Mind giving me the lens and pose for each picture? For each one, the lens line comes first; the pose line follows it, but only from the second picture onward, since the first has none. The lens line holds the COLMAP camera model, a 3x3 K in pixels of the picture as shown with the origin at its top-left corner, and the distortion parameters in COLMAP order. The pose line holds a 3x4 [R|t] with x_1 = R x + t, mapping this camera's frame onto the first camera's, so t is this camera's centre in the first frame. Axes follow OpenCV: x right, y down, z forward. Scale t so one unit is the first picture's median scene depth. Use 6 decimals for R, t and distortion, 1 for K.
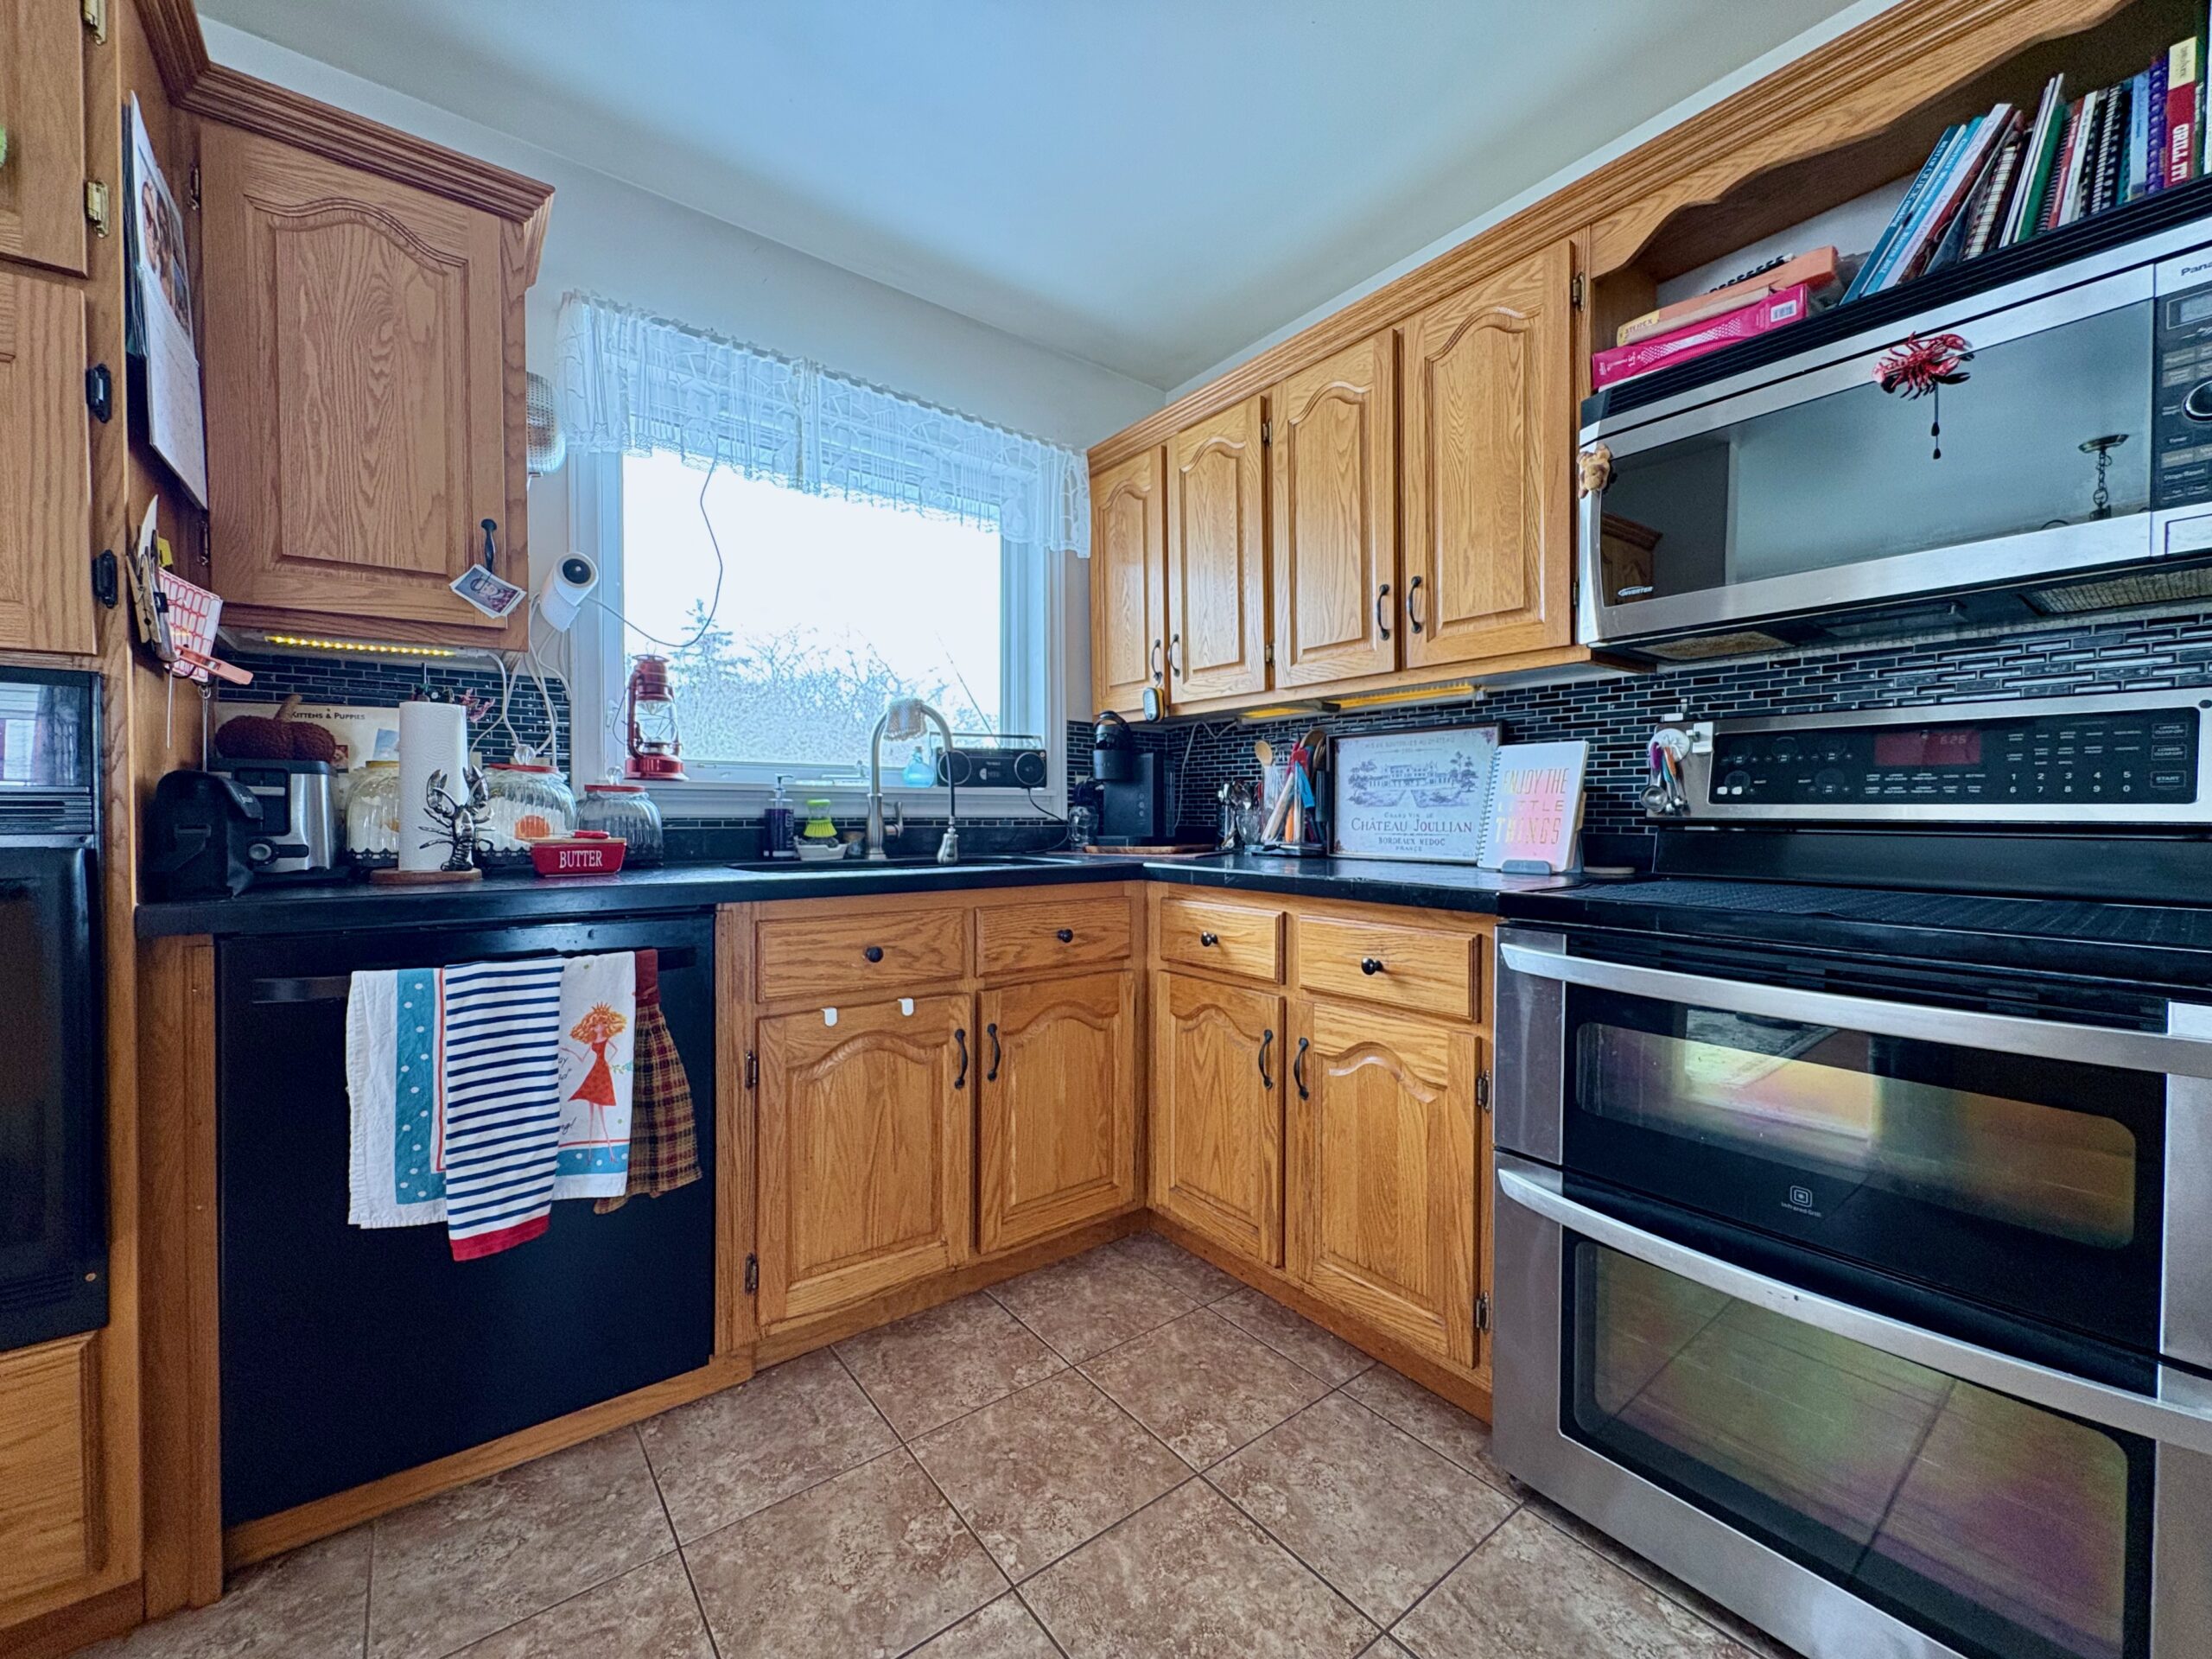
lens RADIAL K [[887.9, 0, 1105.8], [0, 887.9, 824.9], [0, 0, 1]] dist [0.000075, 0.000895]
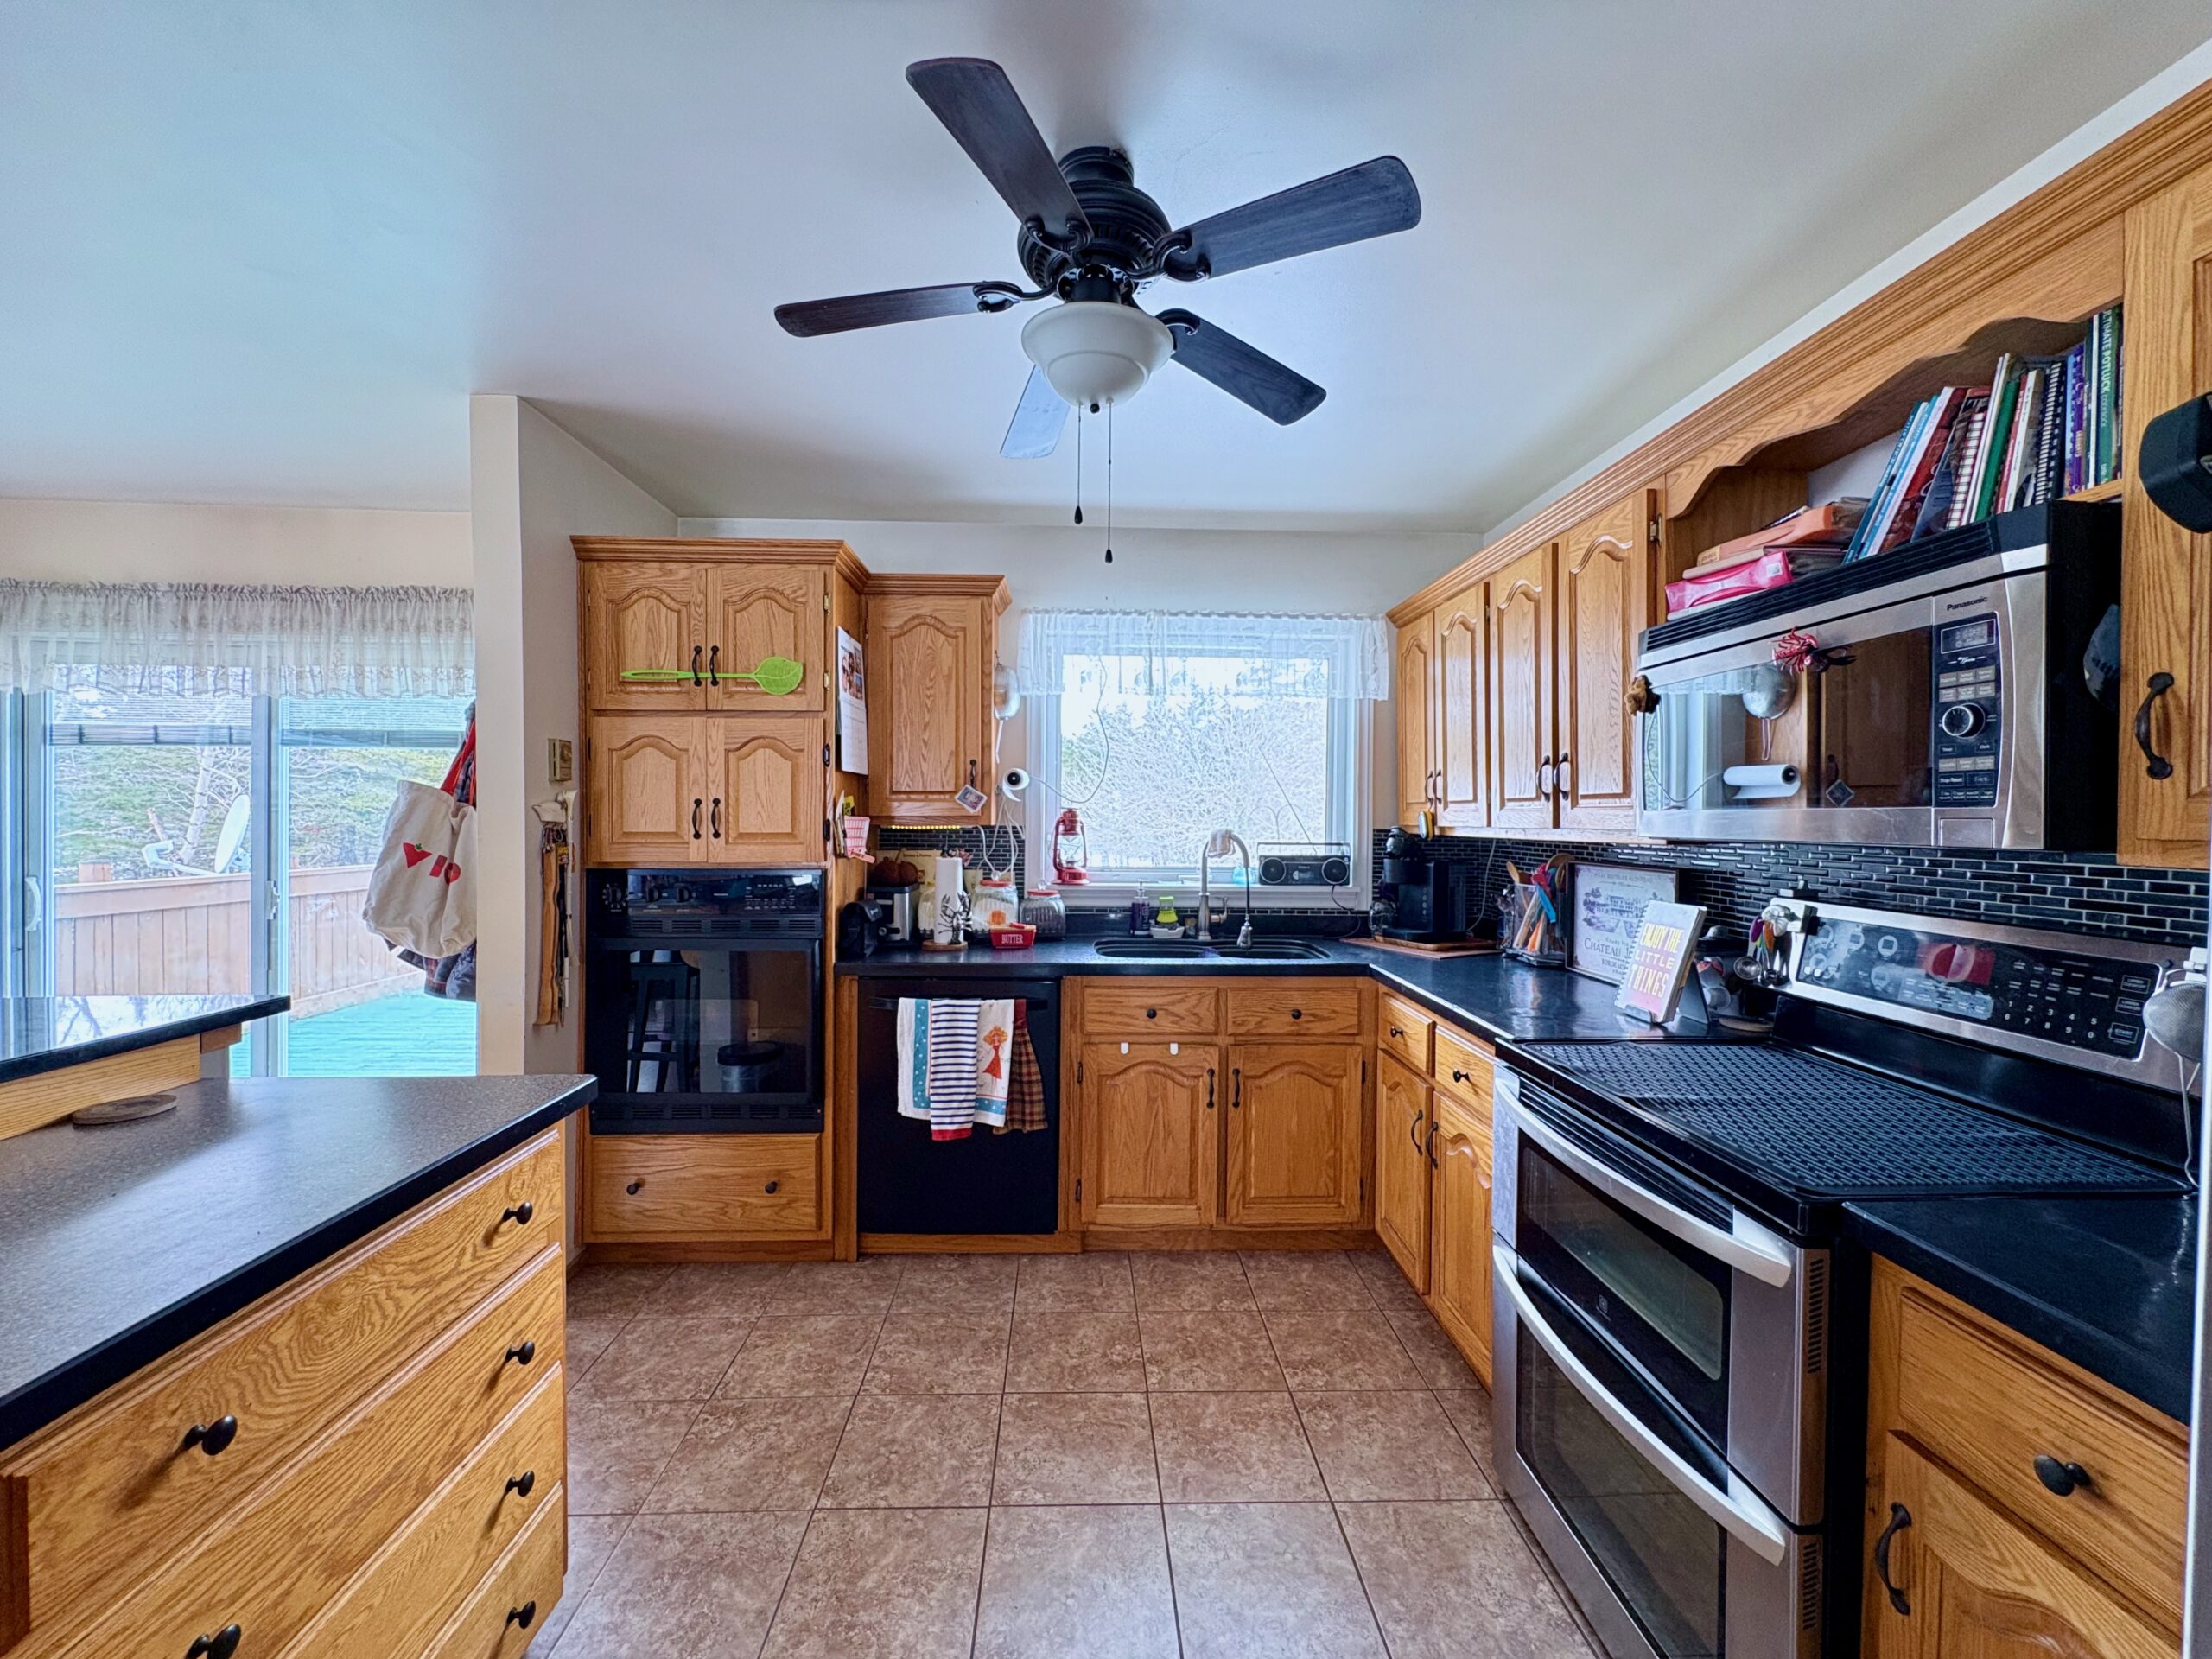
lens RADIAL K [[887.9, 0, 1102.0], [0, 887.9, 825.3], [0, 0, 1]] dist [0.000075, 0.000895]
pose [[0.811747, 0.012038, -0.583886, 0.560345], [-0.014716, 0.999892, 0.000157, -0.180033], [0.583824, 0.008465, 0.811836, -0.332960]]
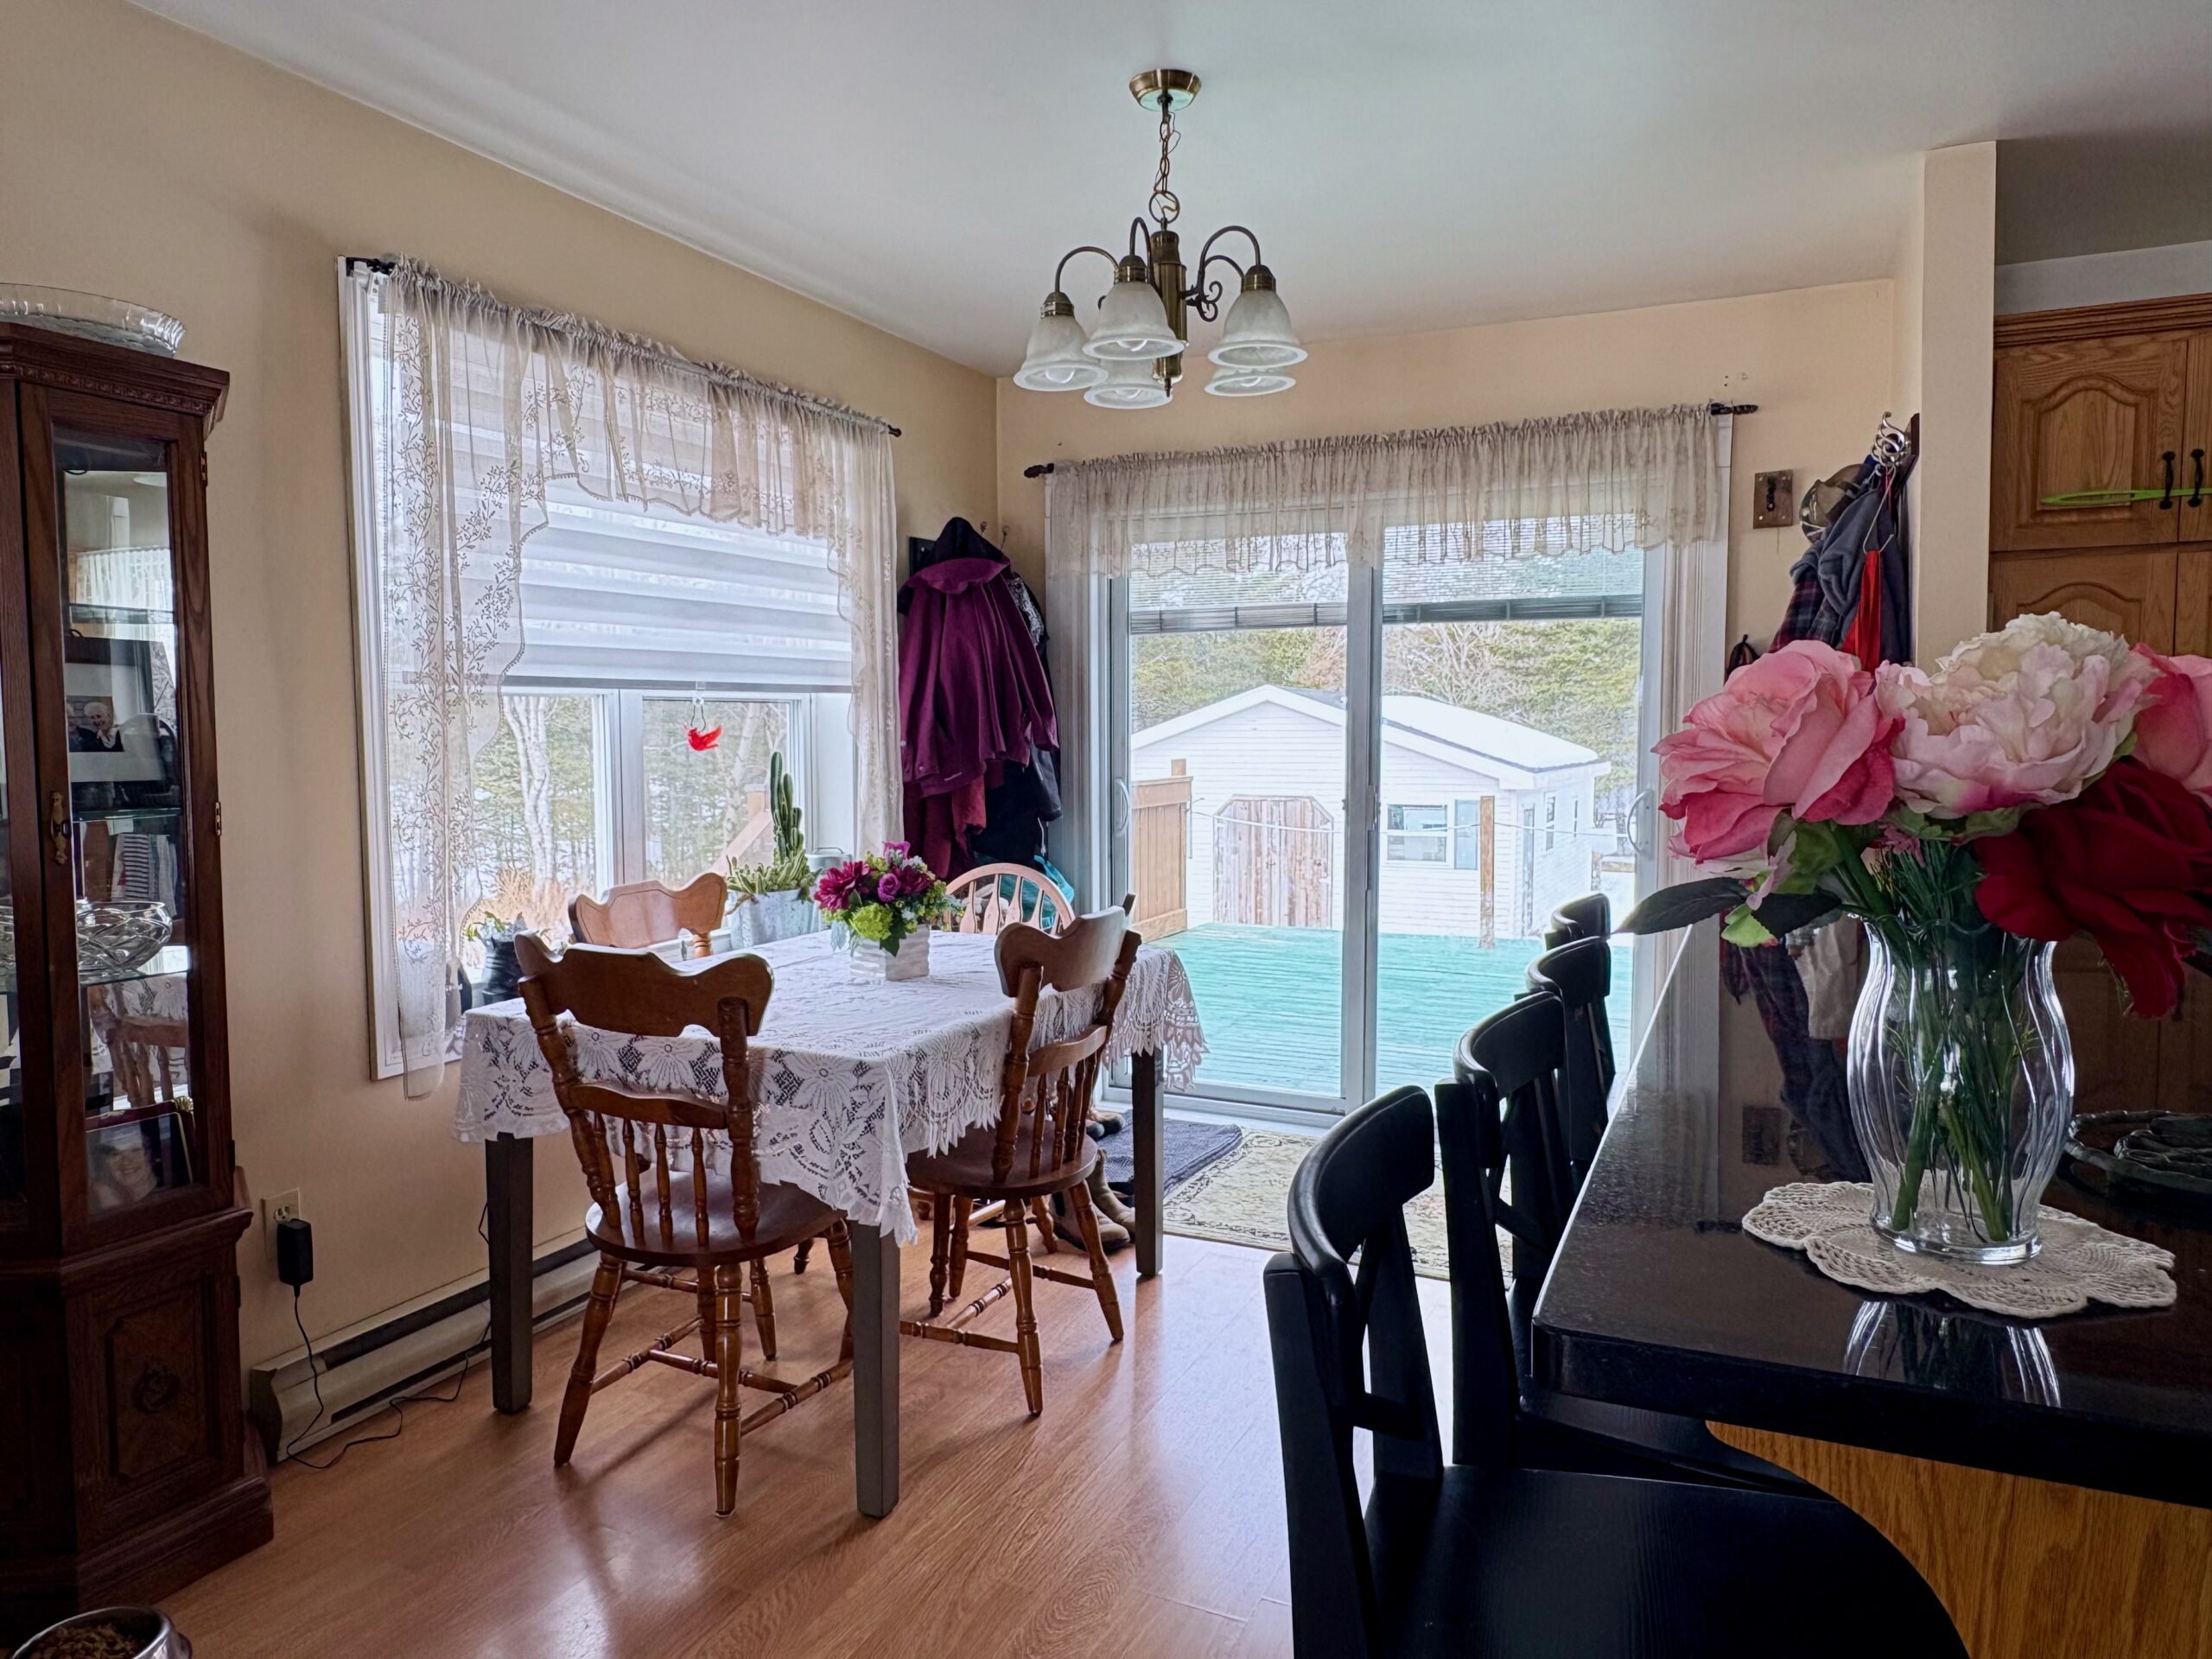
lens RADIAL K [[1451.0, 0, 1092.7], [0, 1451.0, 831.9], [0, 0, 1]] dist [0.007581, -0.001828]
pose [[0.452981, 0.065858, -0.889084, 0.136719], [-0.007281, 0.997508, 0.070180, -0.133486], [0.891490, -0.025317, 0.452332, -1.426852]]
